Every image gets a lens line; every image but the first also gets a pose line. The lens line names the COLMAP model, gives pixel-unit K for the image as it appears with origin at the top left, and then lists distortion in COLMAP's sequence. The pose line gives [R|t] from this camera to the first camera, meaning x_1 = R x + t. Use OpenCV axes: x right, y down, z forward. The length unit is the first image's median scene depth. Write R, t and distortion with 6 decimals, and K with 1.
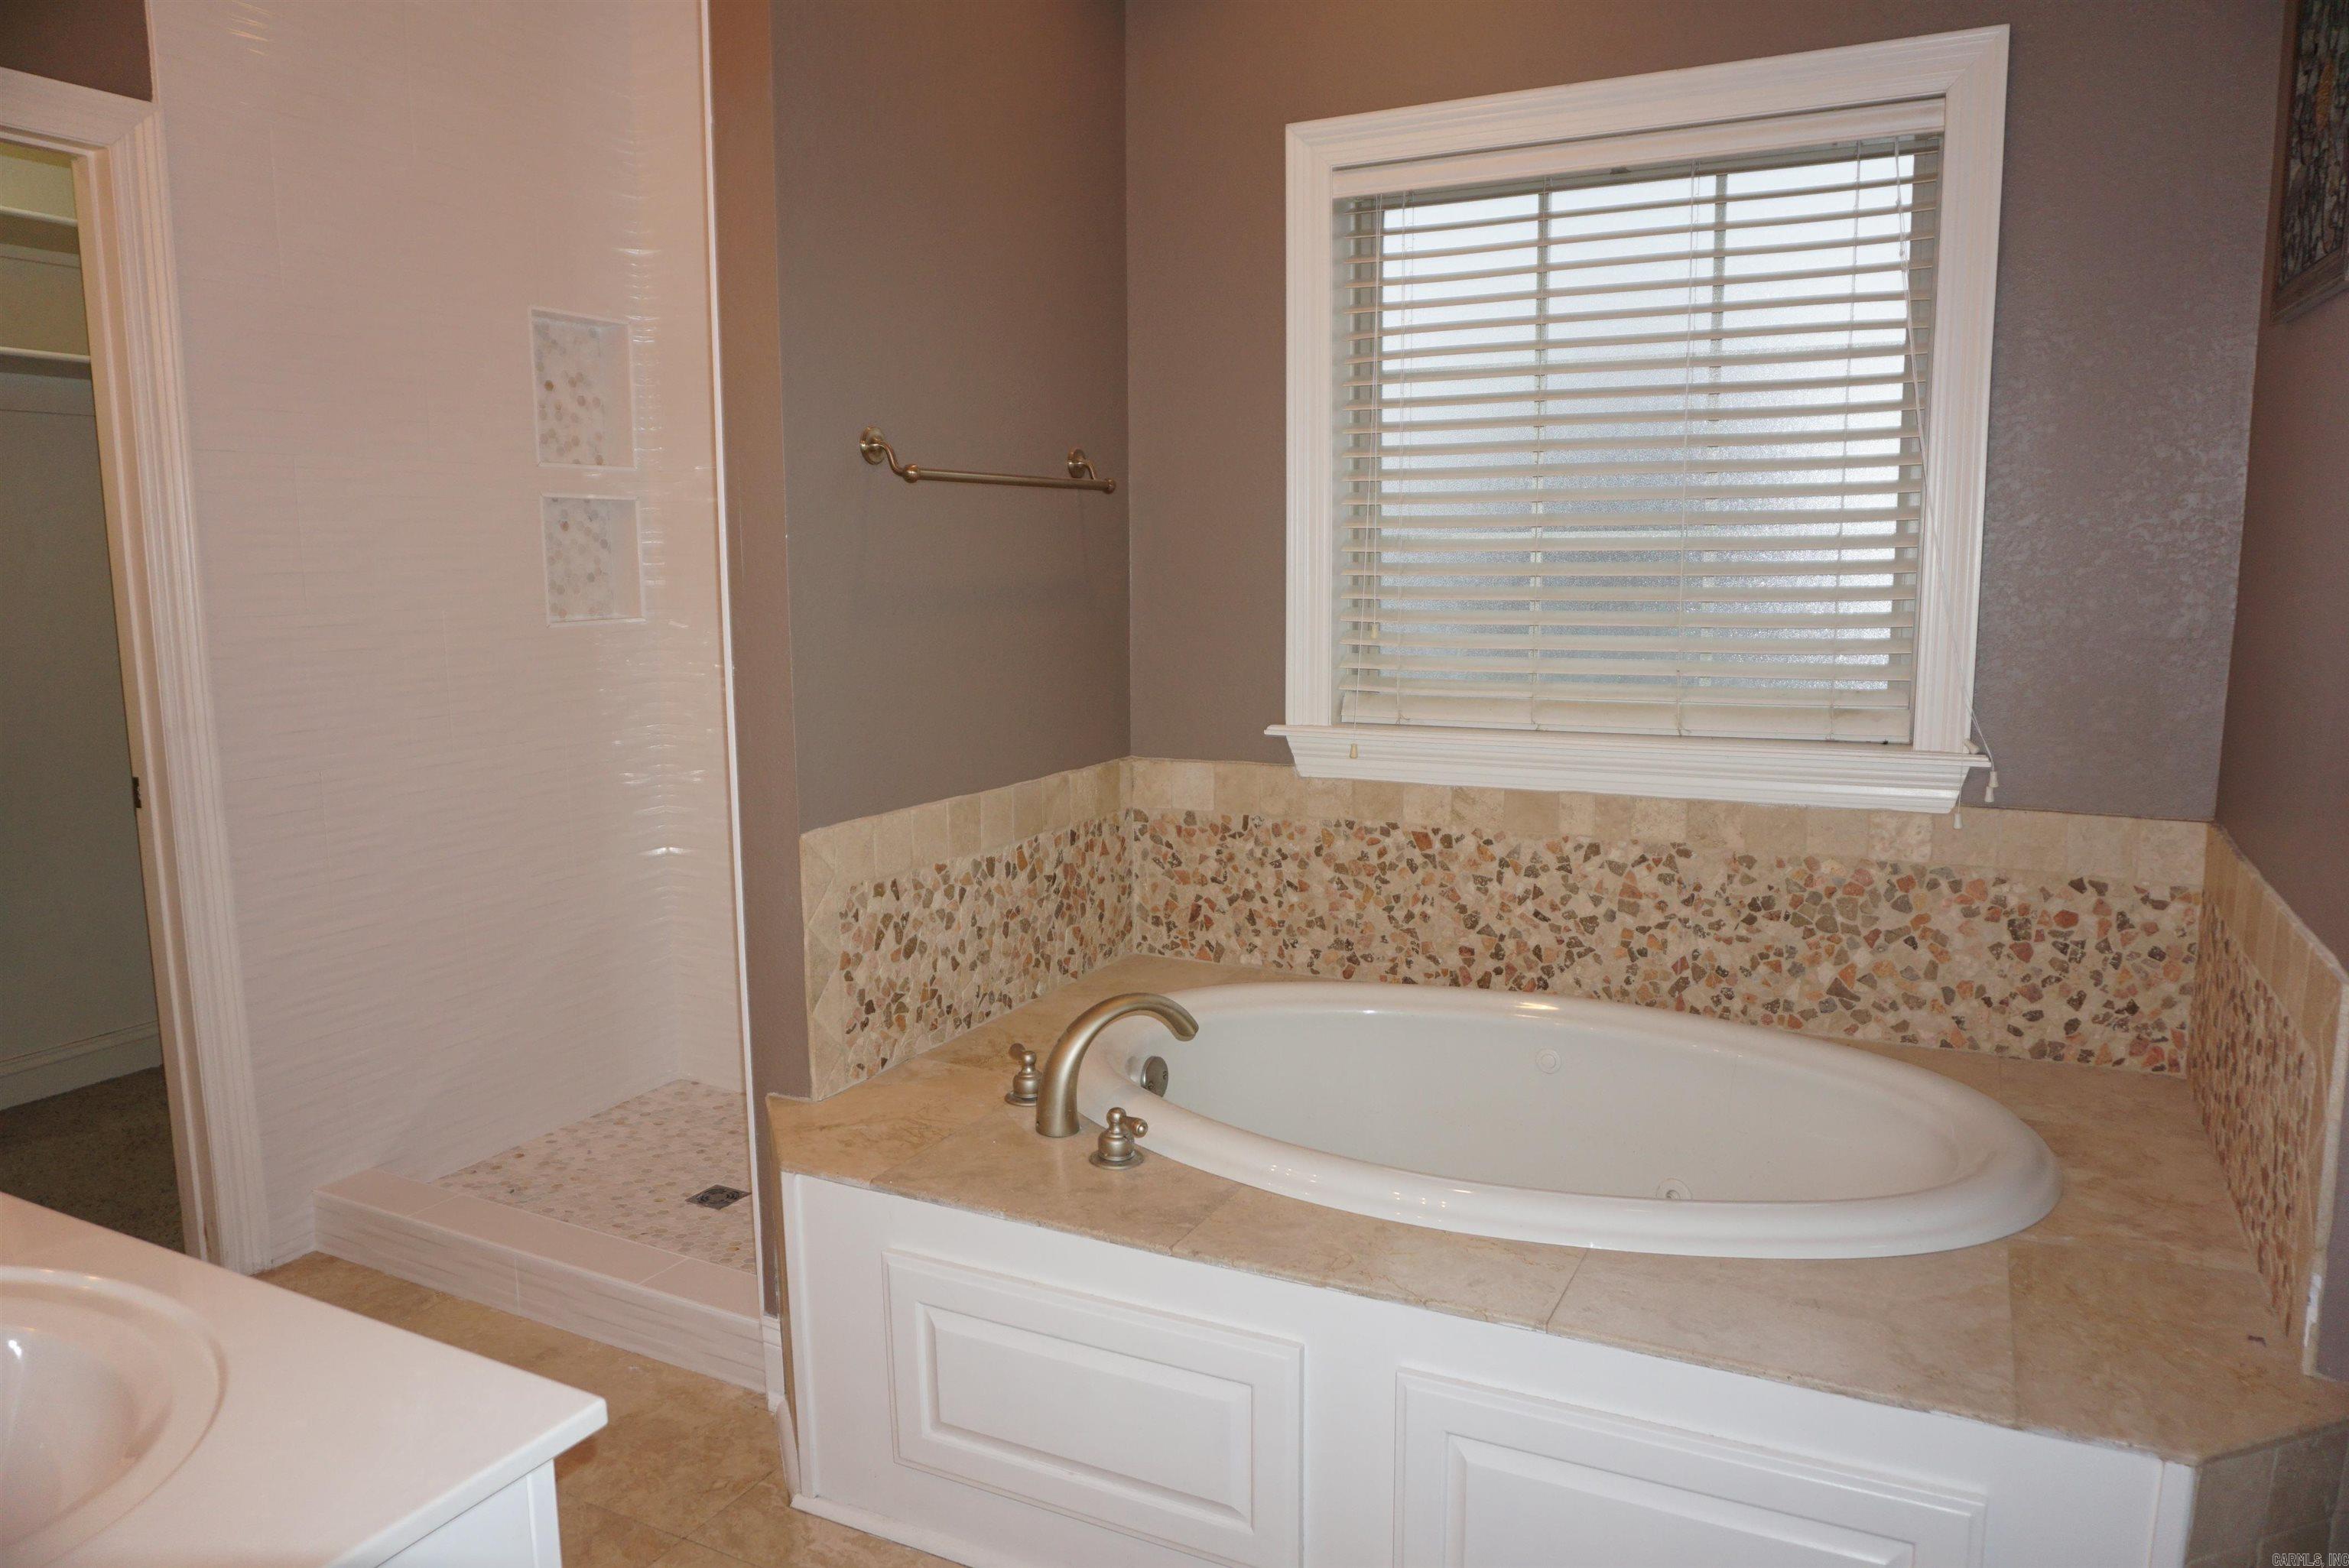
lens RADIAL K [[1559.2, 0, 1175.6], [0, 1559.2, 793.2], [0, 0, 1]] dist [-0.032508, 0.013582]
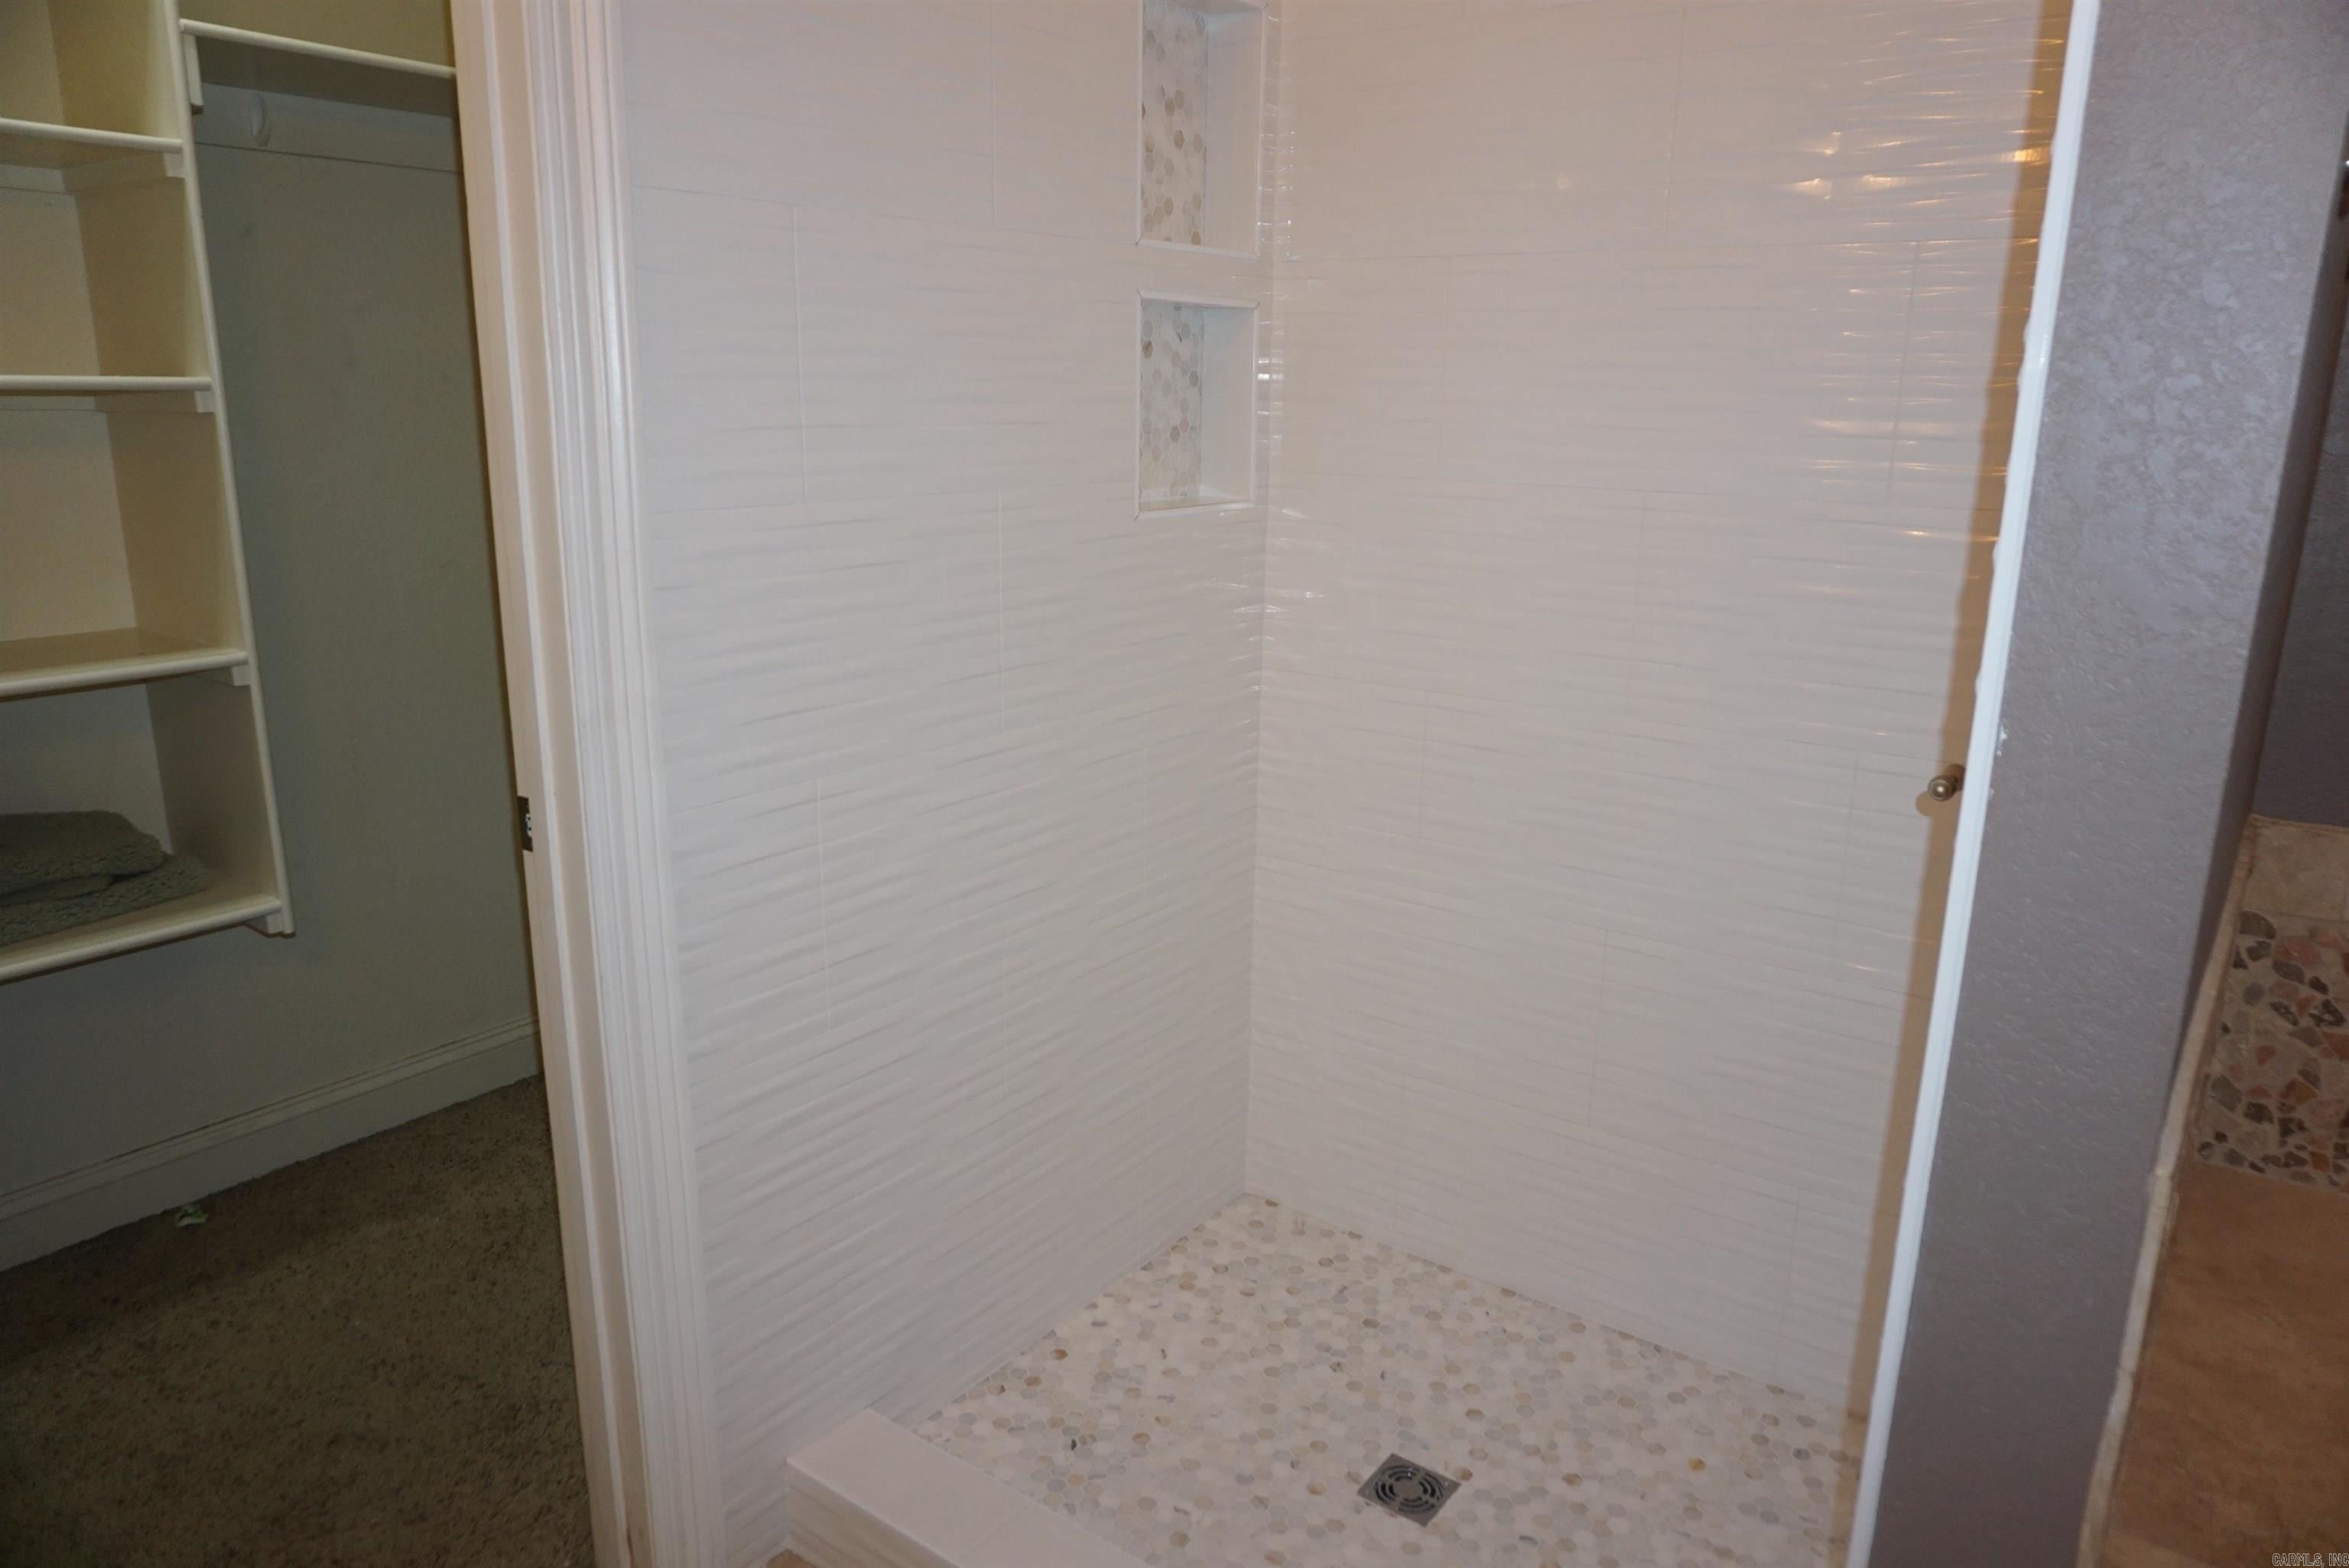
lens RADIAL K [[1559.2, 0, 1175.8], [0, 1559.2, 776.2], [0, 0, 1]] dist [-0.032508, 0.013582]
pose [[0.987944, 0.056005, -0.144324, -0.313421], [-0.041604, 0.994023, 0.100935, -0.073544], [0.149114, -0.093714, 0.984369, 0.419802]]
